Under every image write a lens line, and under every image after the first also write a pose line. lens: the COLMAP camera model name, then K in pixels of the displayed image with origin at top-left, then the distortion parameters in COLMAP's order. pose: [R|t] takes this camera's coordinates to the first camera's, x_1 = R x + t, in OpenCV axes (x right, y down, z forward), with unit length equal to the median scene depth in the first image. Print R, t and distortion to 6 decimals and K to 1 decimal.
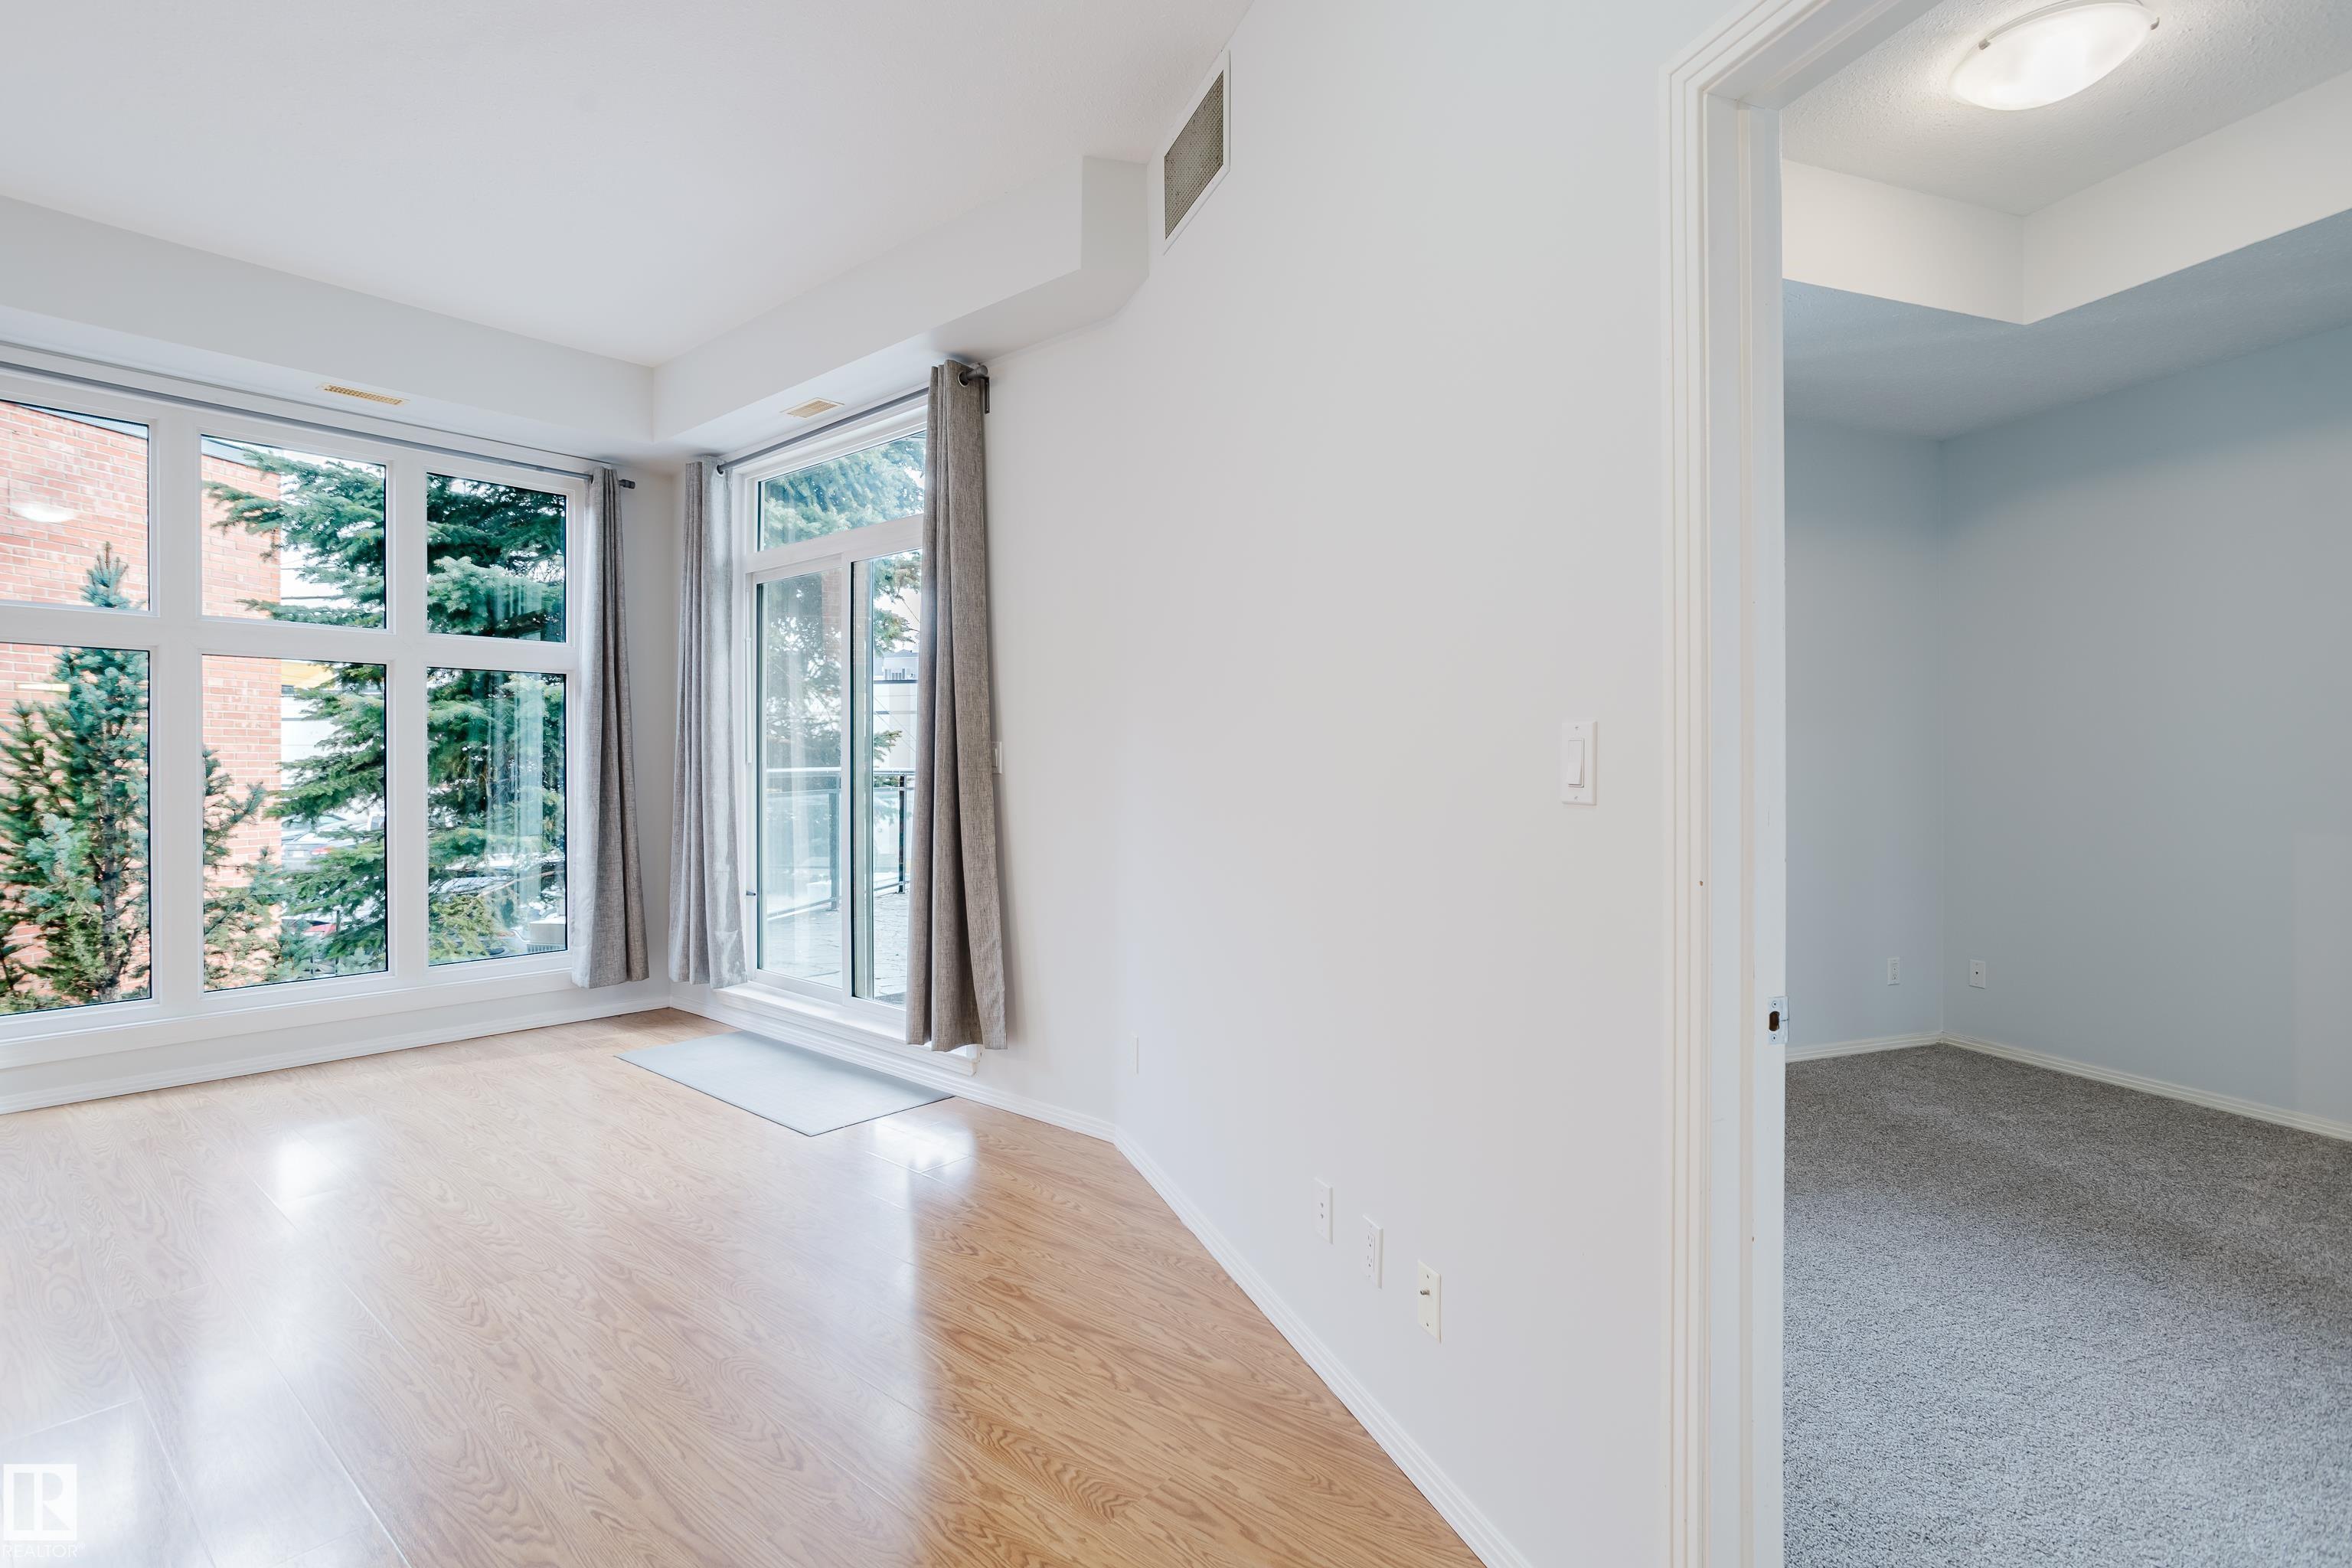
lens RADIAL K [[1135.7, 0, 1168.2], [0, 1135.7, 772.3], [0, 0, 1]] dist [-0.052768, 0.030167]
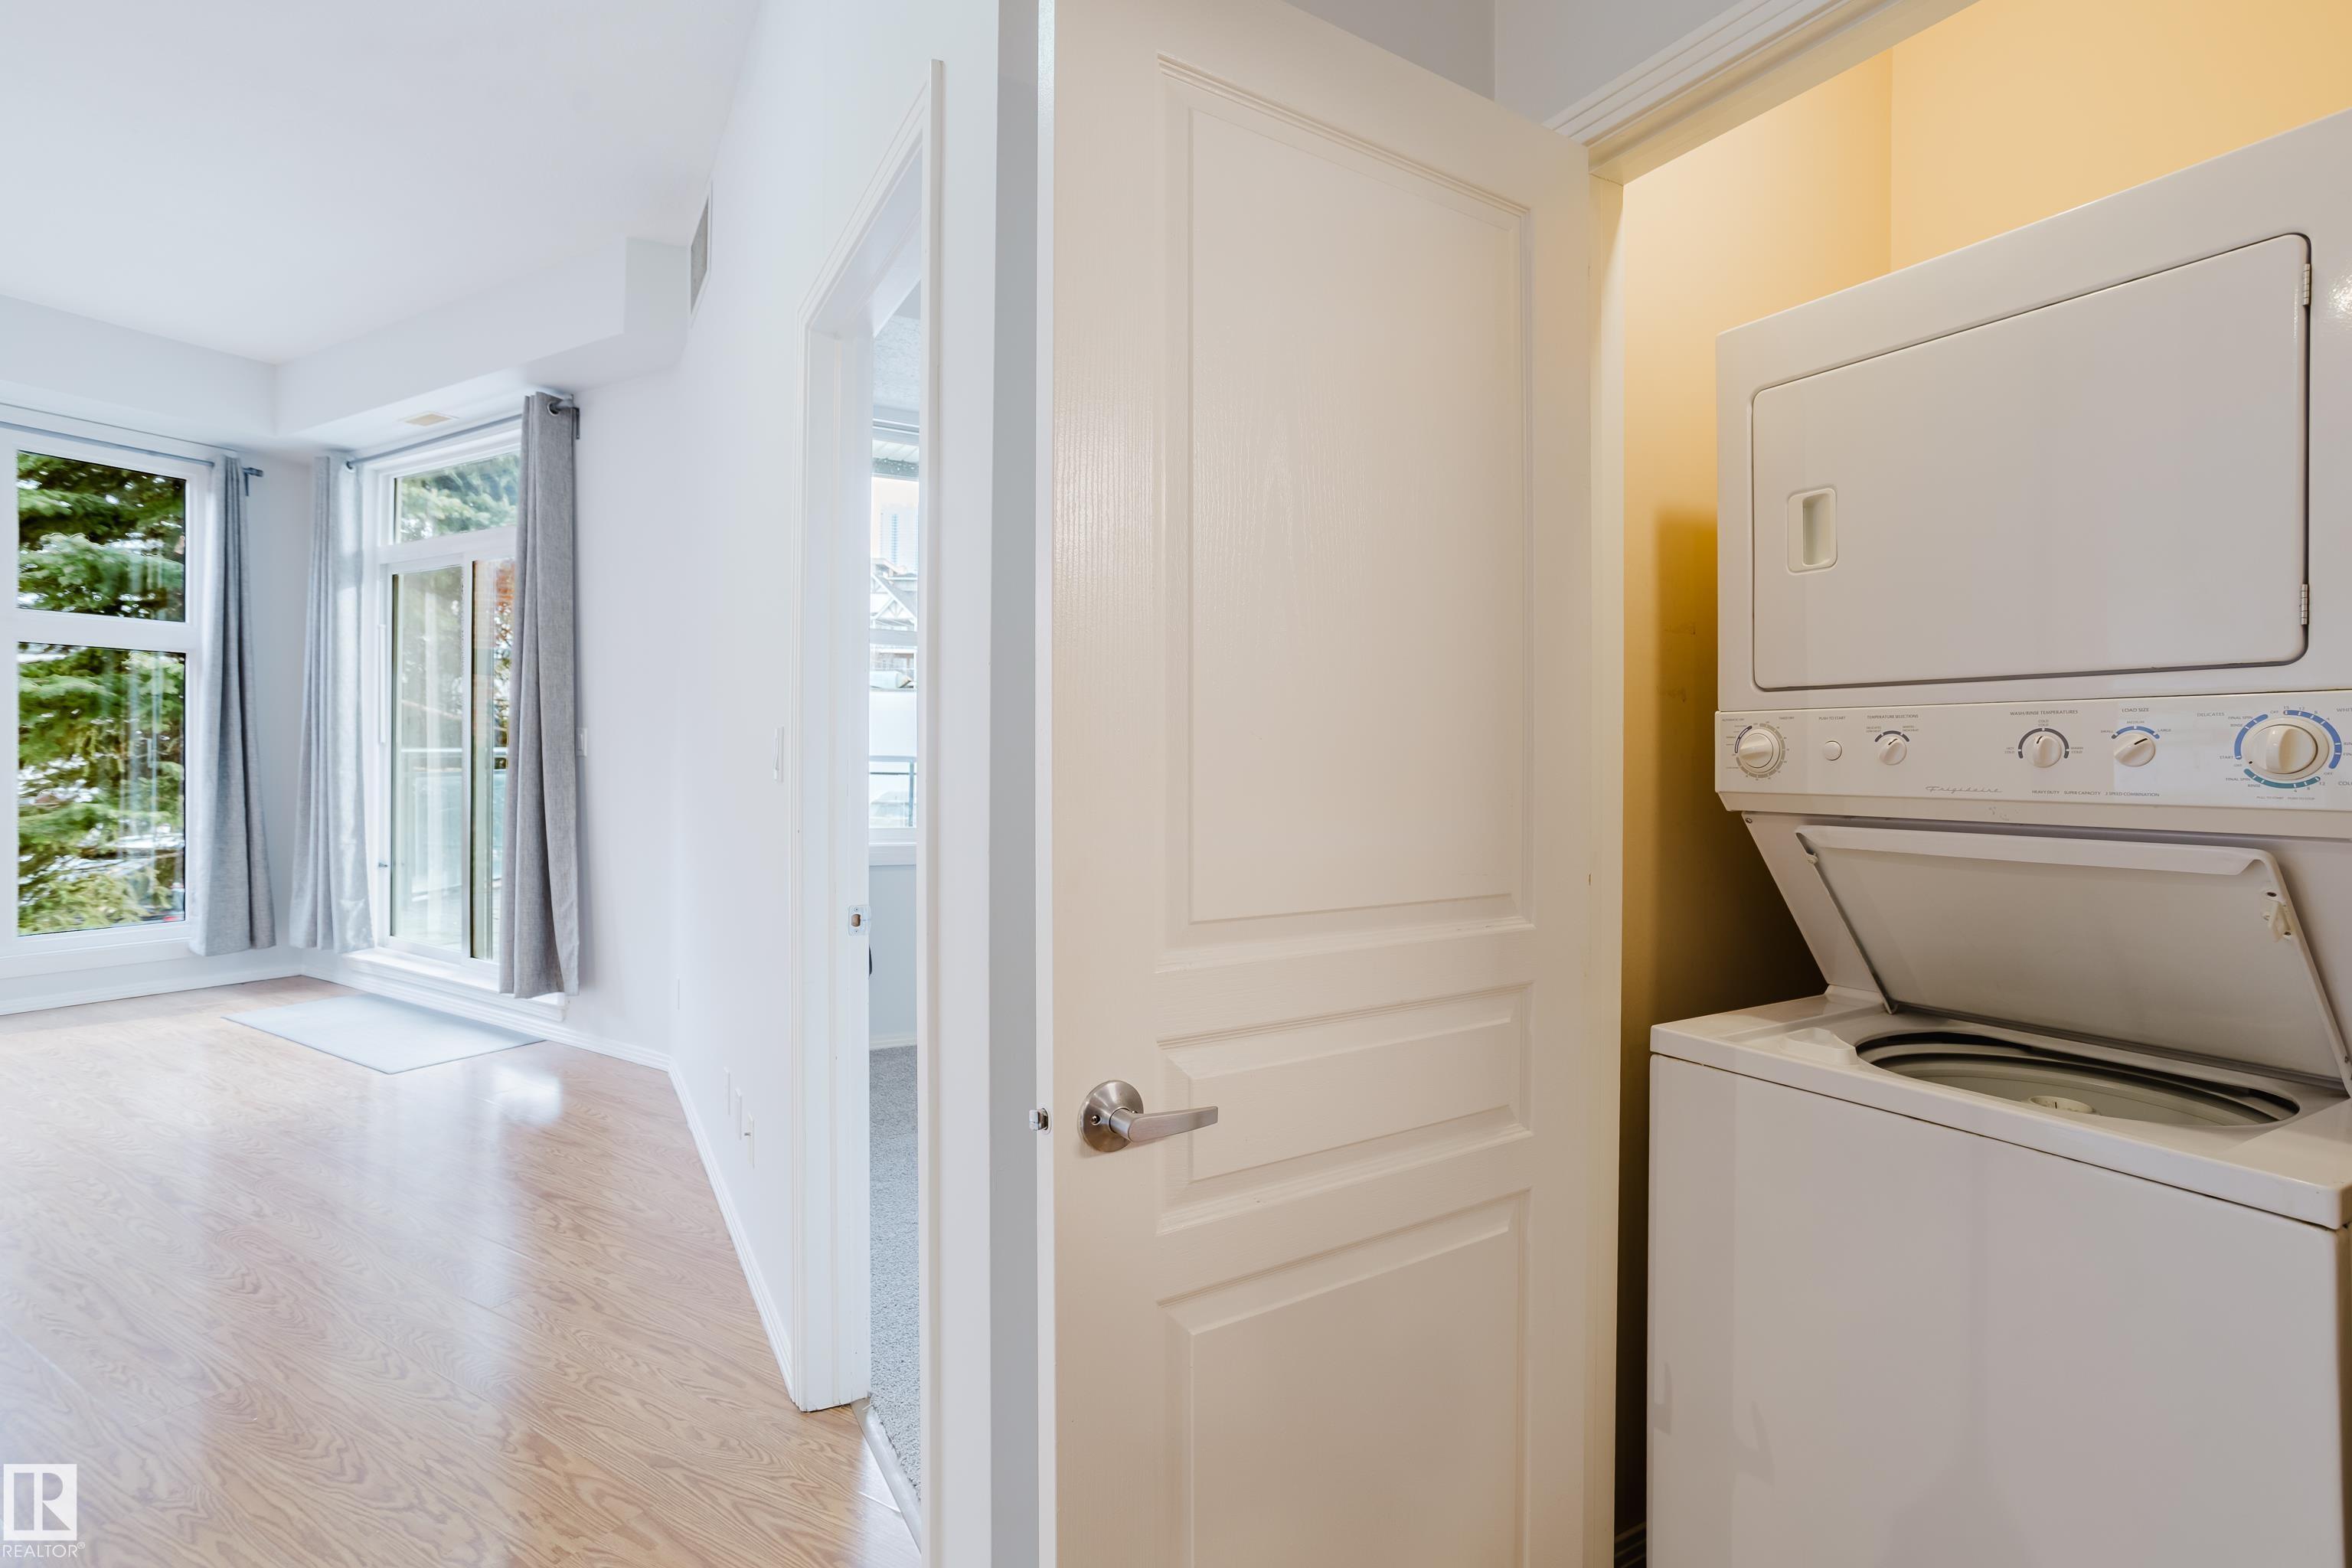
lens RADIAL K [[1127.2, 0, 1176.6], [0, 1127.2, 769.6], [0, 0, 1]] dist [-0.046857, 0.021427]
pose [[0.983529, 0.013485, 0.180246, 0.186932], [-0.015114, 0.999856, 0.007669, -0.002332], [-0.180117, -0.010267, 0.983592, -0.169695]]
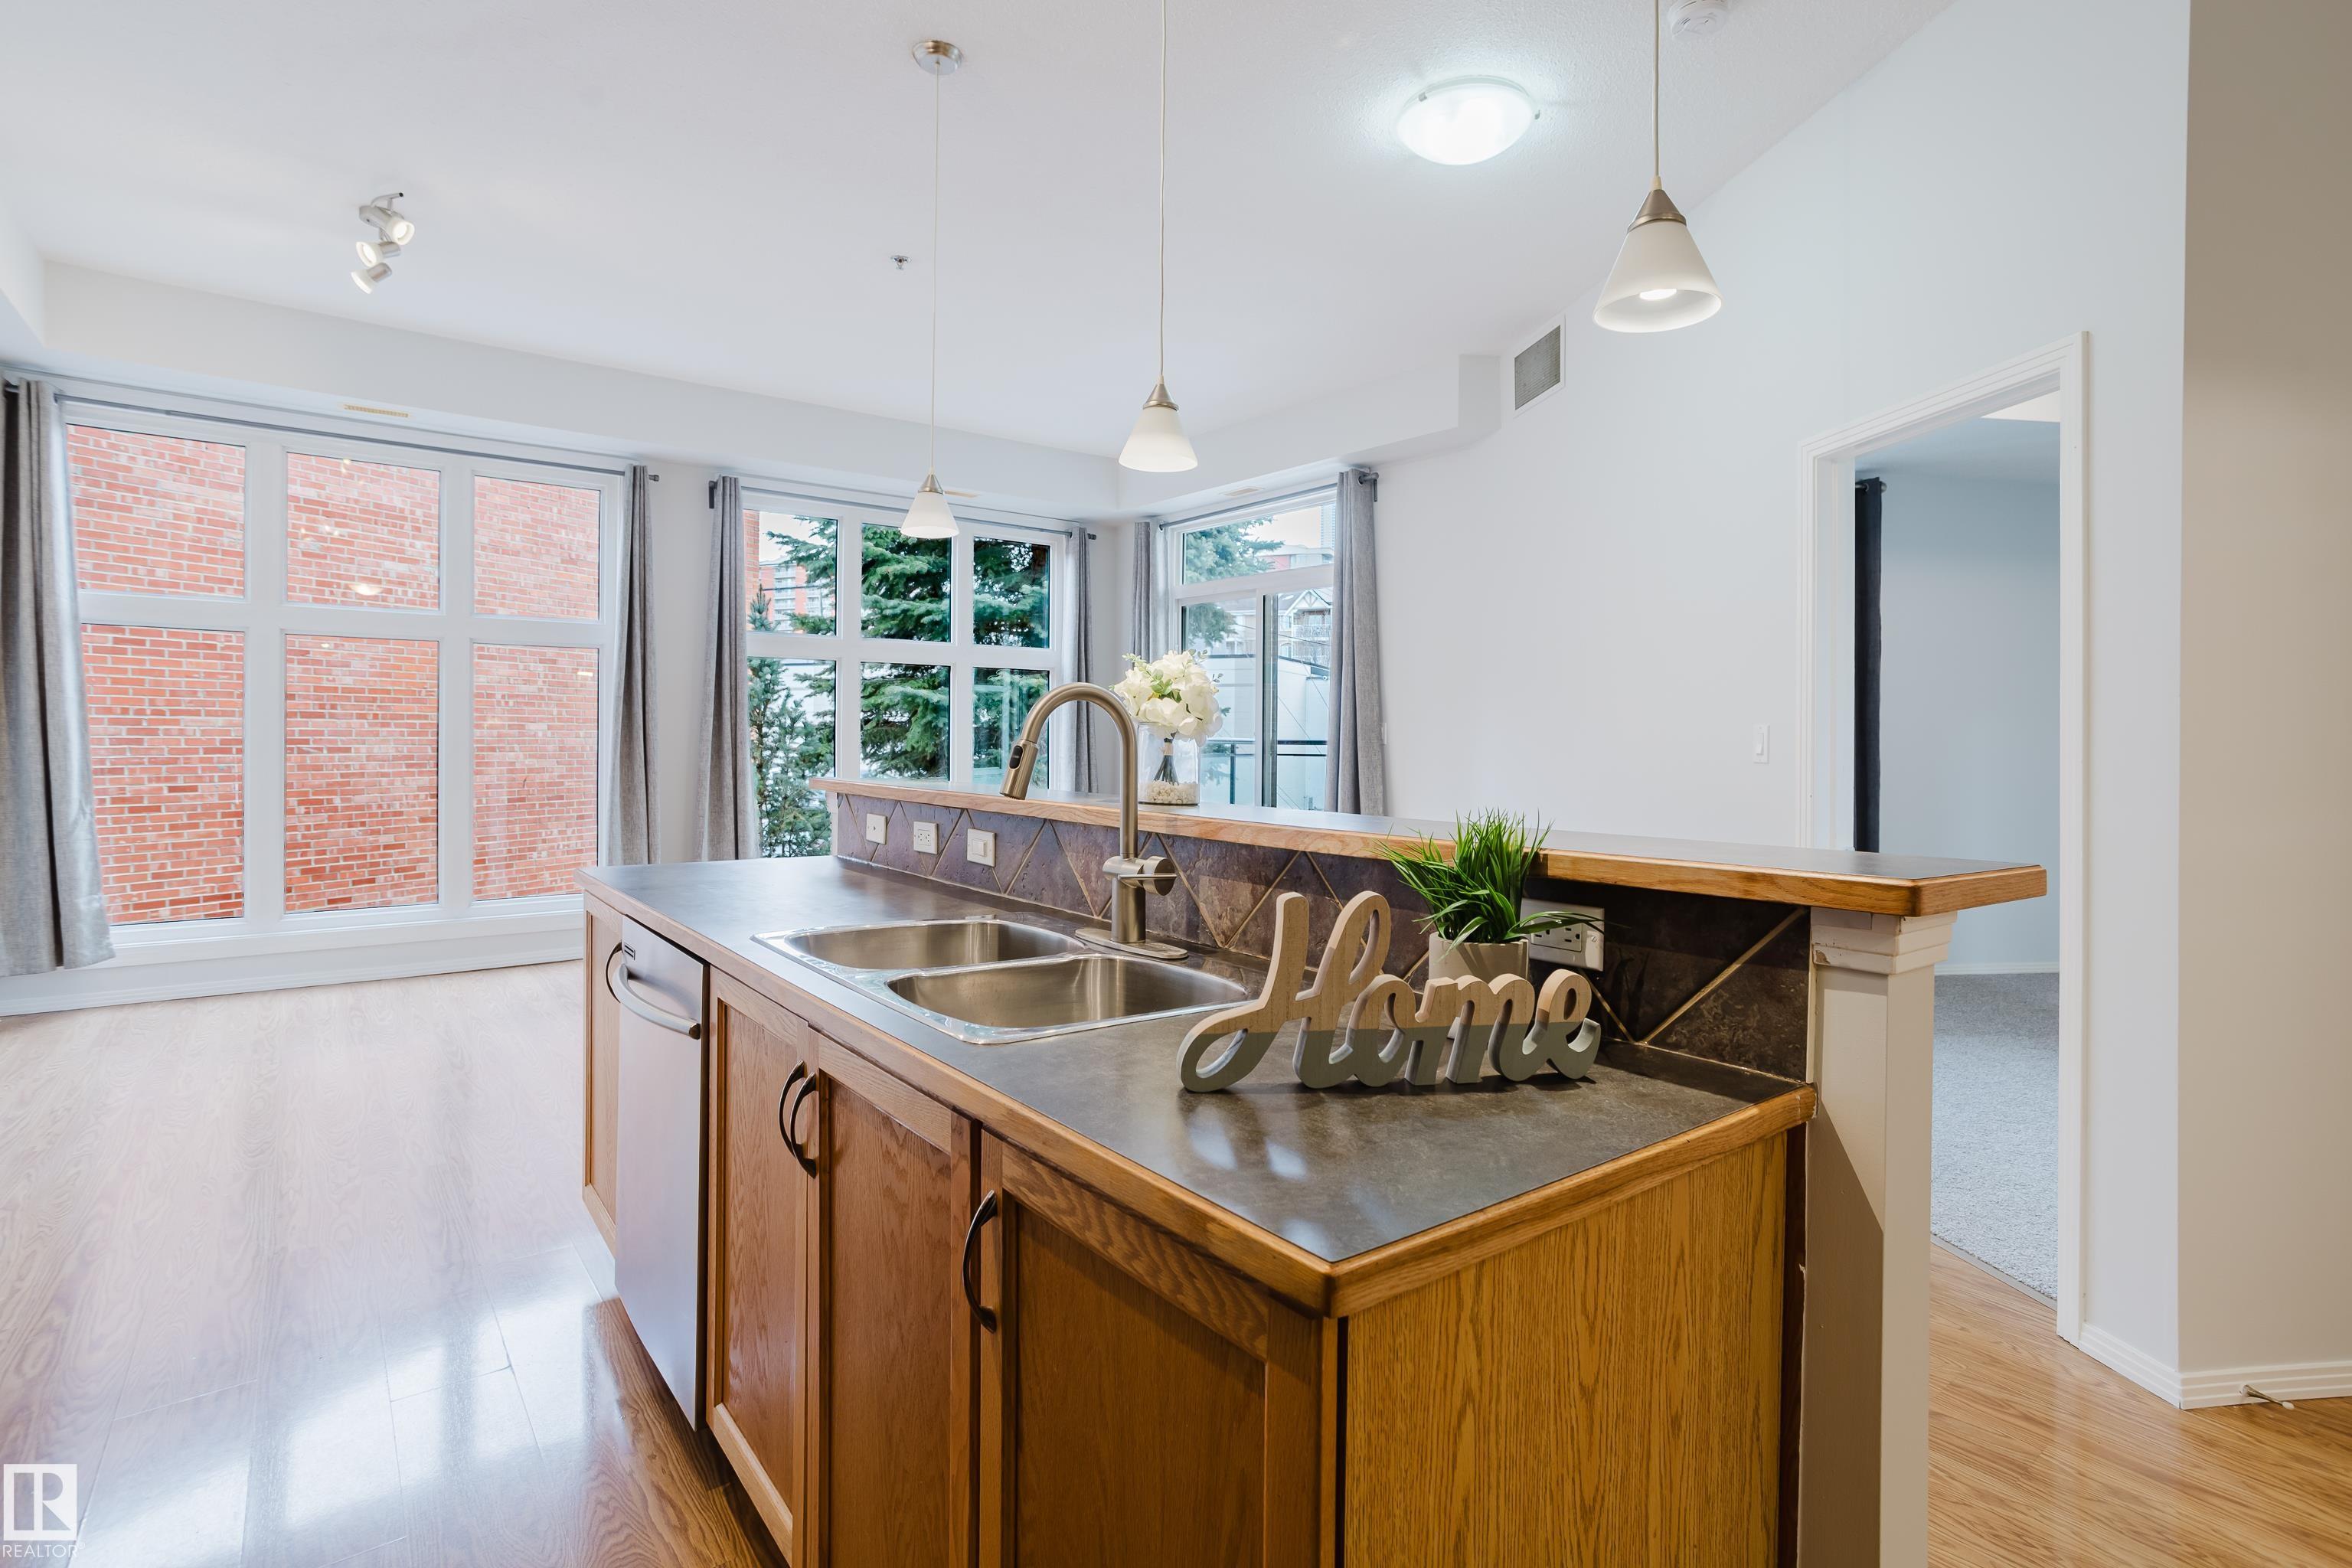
lens RADIAL K [[1138.0, 0, 1183.6], [0, 1138.0, 740.5], [0, 0, 1]] dist [-0.047179, 0.029464]
pose [[0.979287, 0.011079, -0.202176, -0.082176], [-0.011633, 0.999931, -0.001549, 0.001007], [0.202145, 0.003869, 0.979348, -0.406989]]
